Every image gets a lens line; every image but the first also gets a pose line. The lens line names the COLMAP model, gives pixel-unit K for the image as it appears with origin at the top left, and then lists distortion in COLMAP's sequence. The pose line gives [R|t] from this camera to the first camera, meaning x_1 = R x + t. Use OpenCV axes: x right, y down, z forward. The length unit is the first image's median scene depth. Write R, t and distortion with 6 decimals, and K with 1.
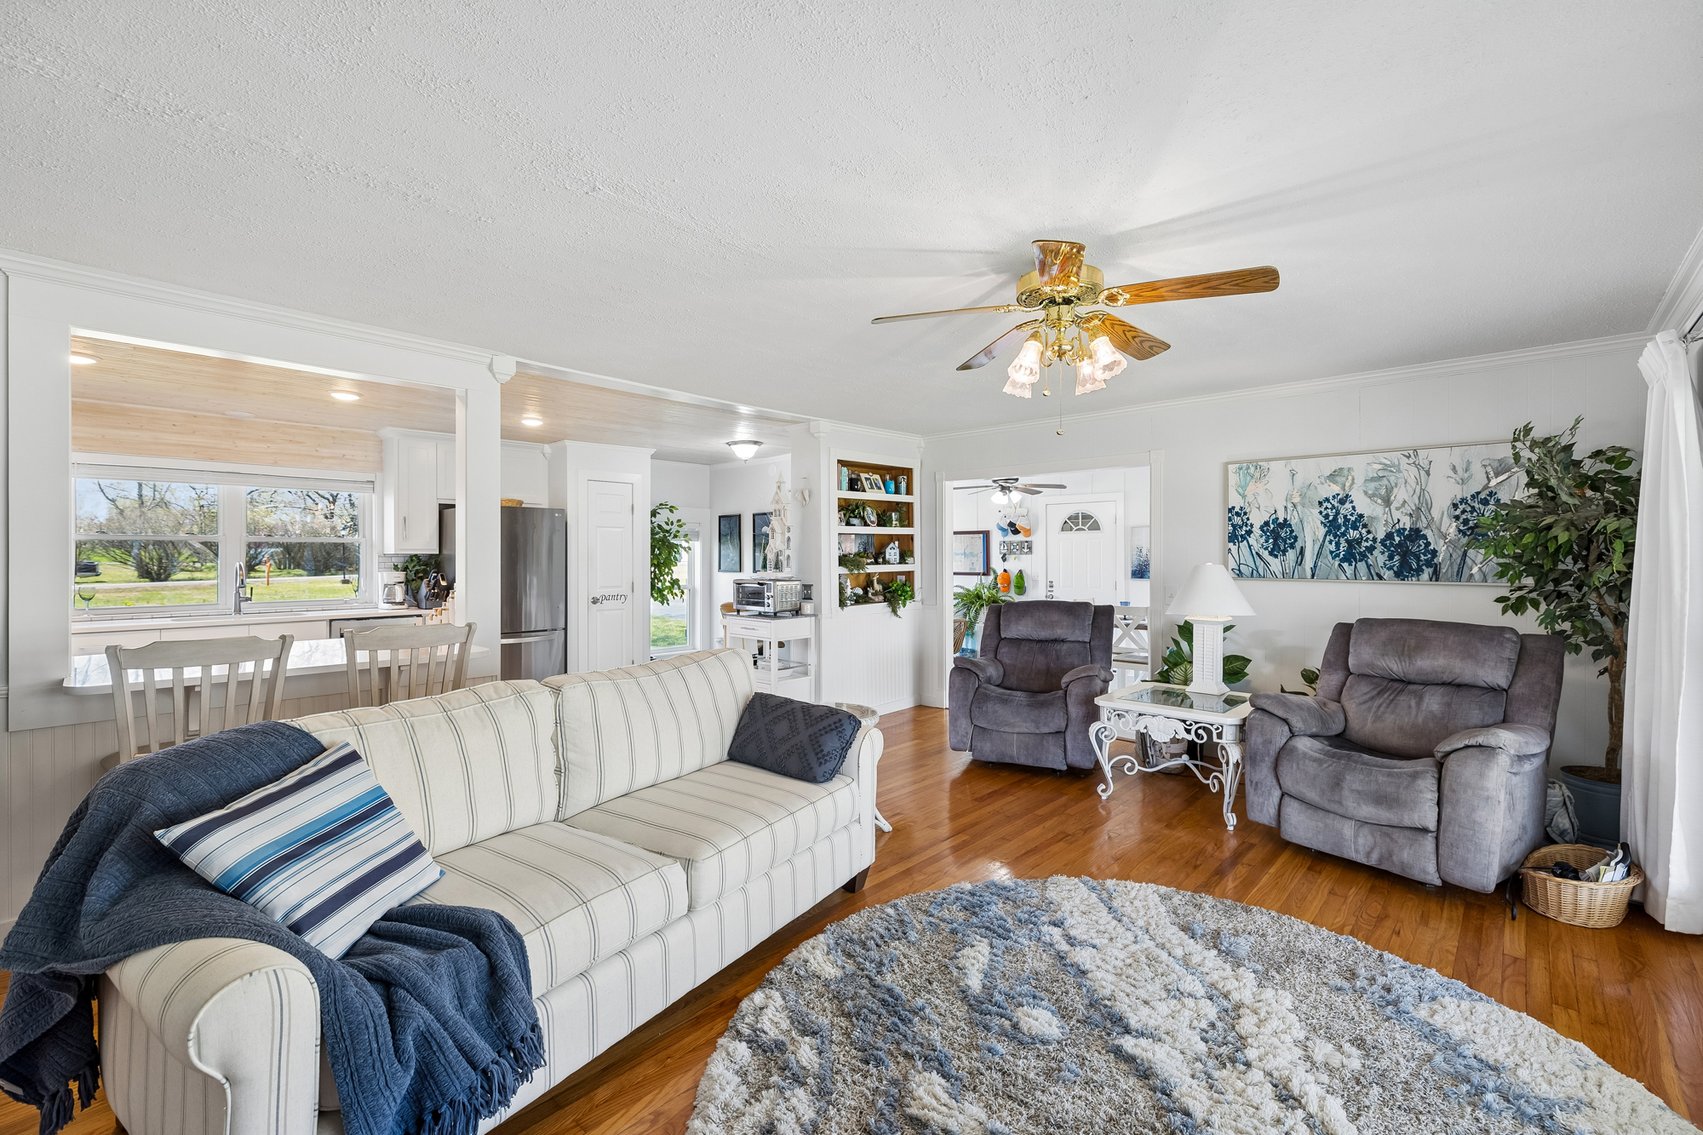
lens RADIAL K [[718.6, 0, 848.9], [0, 718.6, 558.3], [0, 0, 1]] dist [-0.001918, -0.001791]
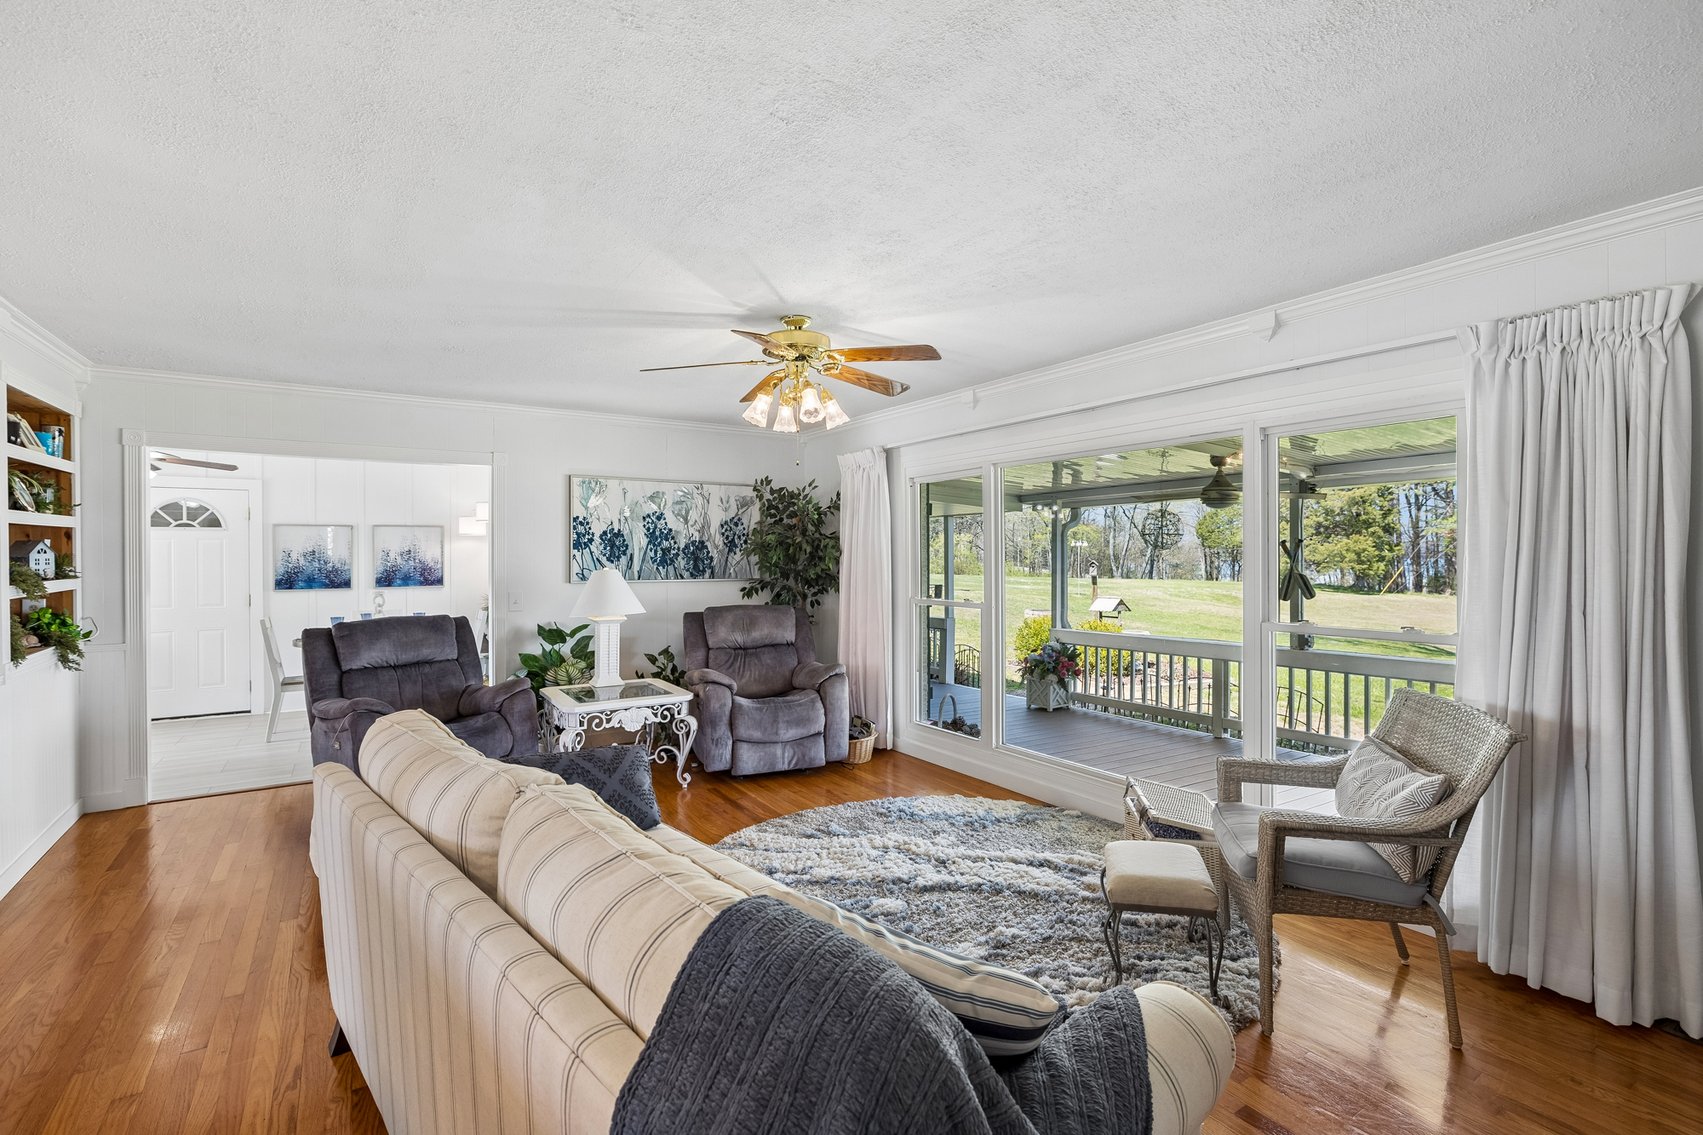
lens RADIAL K [[787.9, 0, 854.1], [0, 787.9, 562.9], [0, 0, 1]] dist [-0.014140, 0.000433]
pose [[0.222200, -0.008013, 0.974968, -0.619809], [0.005195, 0.999962, 0.007034, -0.008379], [-0.974987, 0.003502, 0.222233, 0.374941]]
